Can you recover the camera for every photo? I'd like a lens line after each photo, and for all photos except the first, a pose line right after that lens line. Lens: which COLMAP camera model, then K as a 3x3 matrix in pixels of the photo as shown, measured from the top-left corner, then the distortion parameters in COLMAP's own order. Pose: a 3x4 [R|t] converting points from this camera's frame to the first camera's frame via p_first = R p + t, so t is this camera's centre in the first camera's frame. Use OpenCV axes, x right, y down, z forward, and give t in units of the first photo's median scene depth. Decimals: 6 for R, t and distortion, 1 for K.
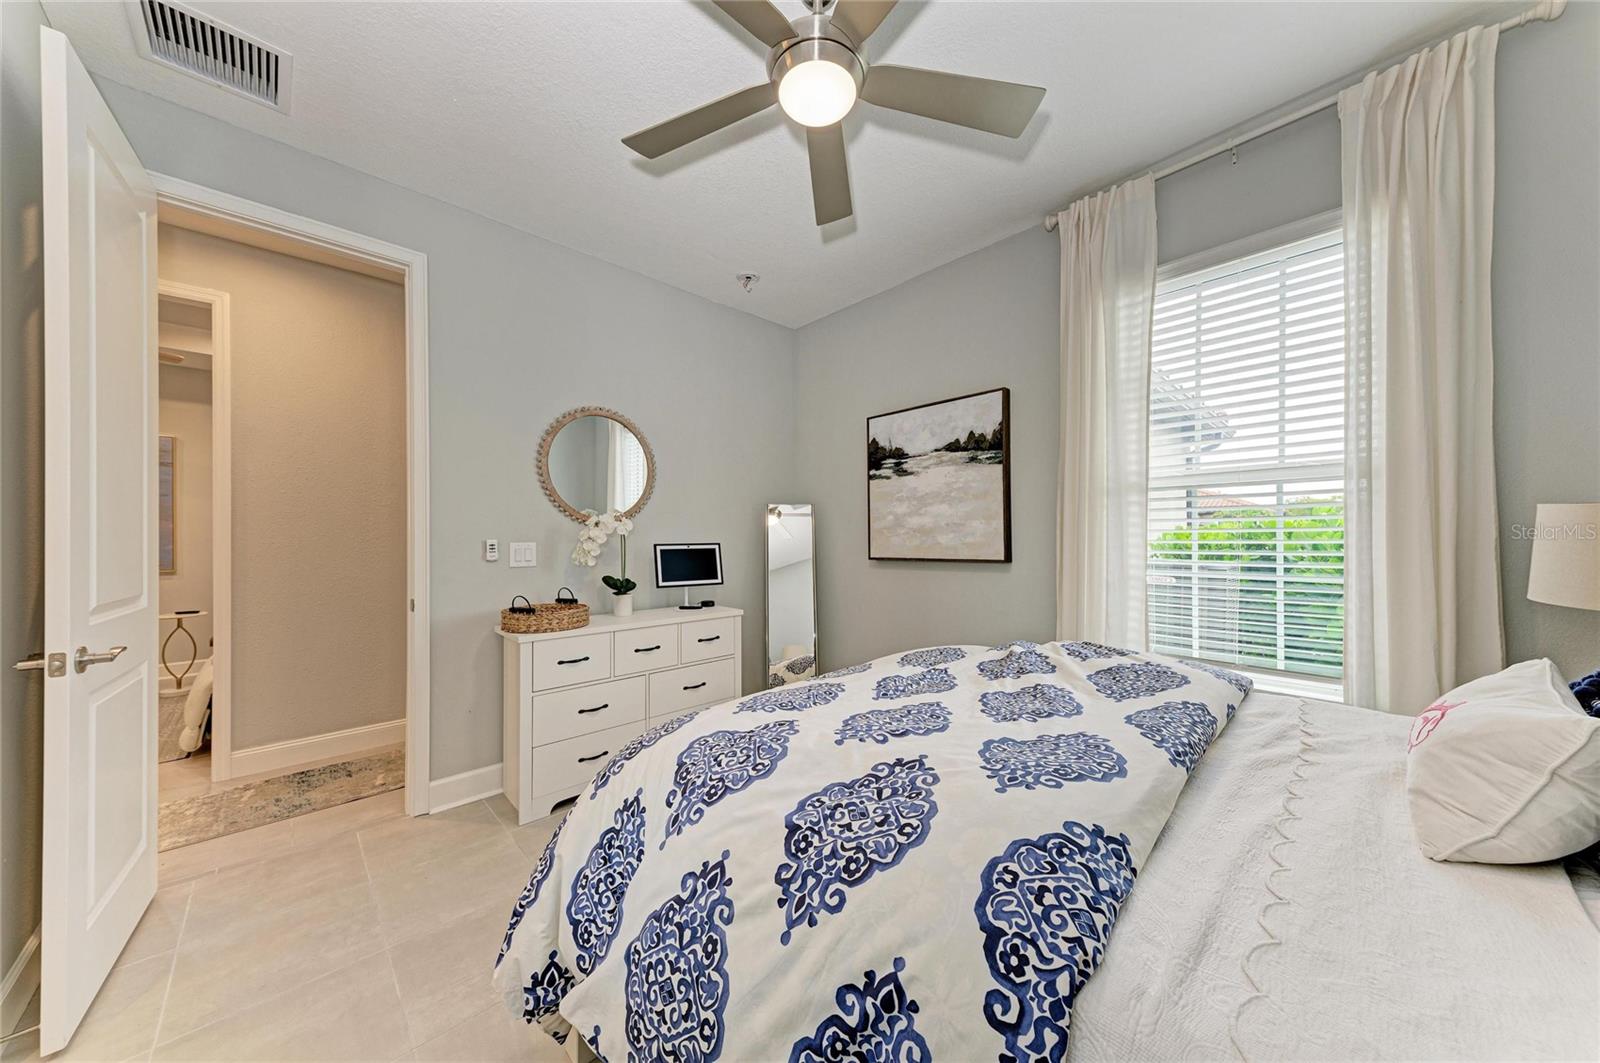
lens RADIAL K [[535.8, 0, 800.0], [0, 535.8, 531.5], [0, 0, 1]] dist [0.024570, -0.004786]
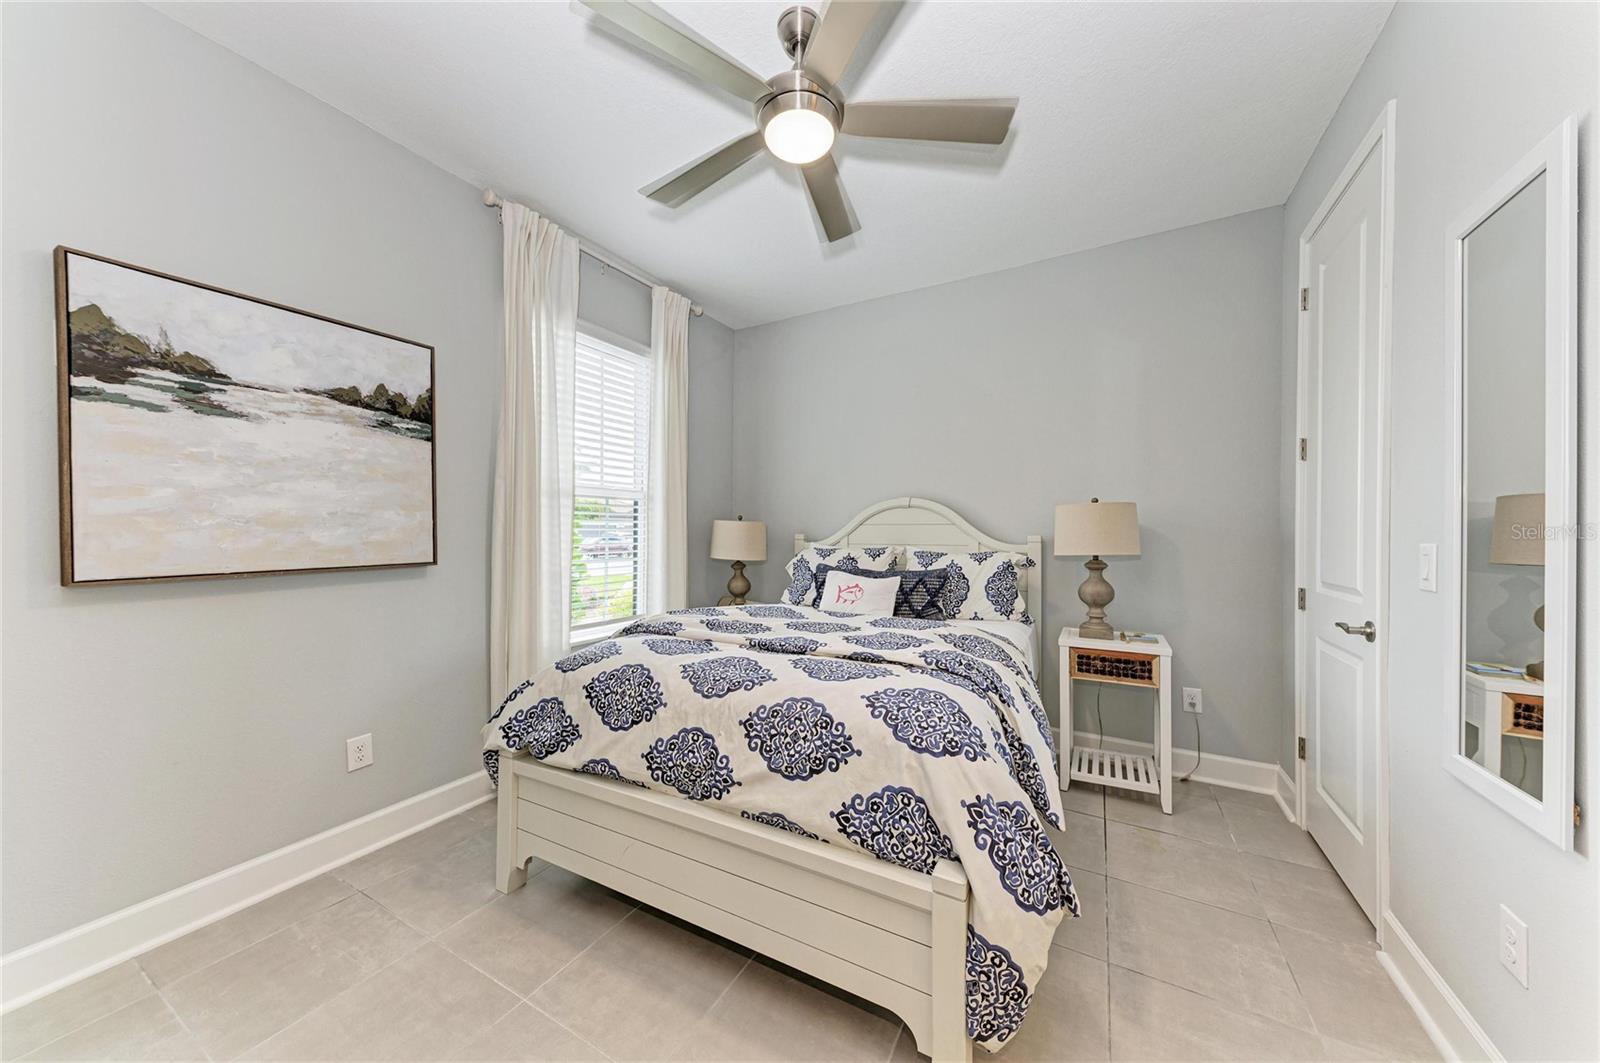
lens RADIAL K [[555.2, 0, 812.3], [0, 555.2, 533.6], [0, 0, 1]] dist [0.027057, -0.007033]
pose [[-0.320238, -0.000900, 0.947337, -0.555874], [-0.014138, 0.999893, -0.003829, 0.005543], [-0.947232, -0.014619, -0.320216, 0.675222]]
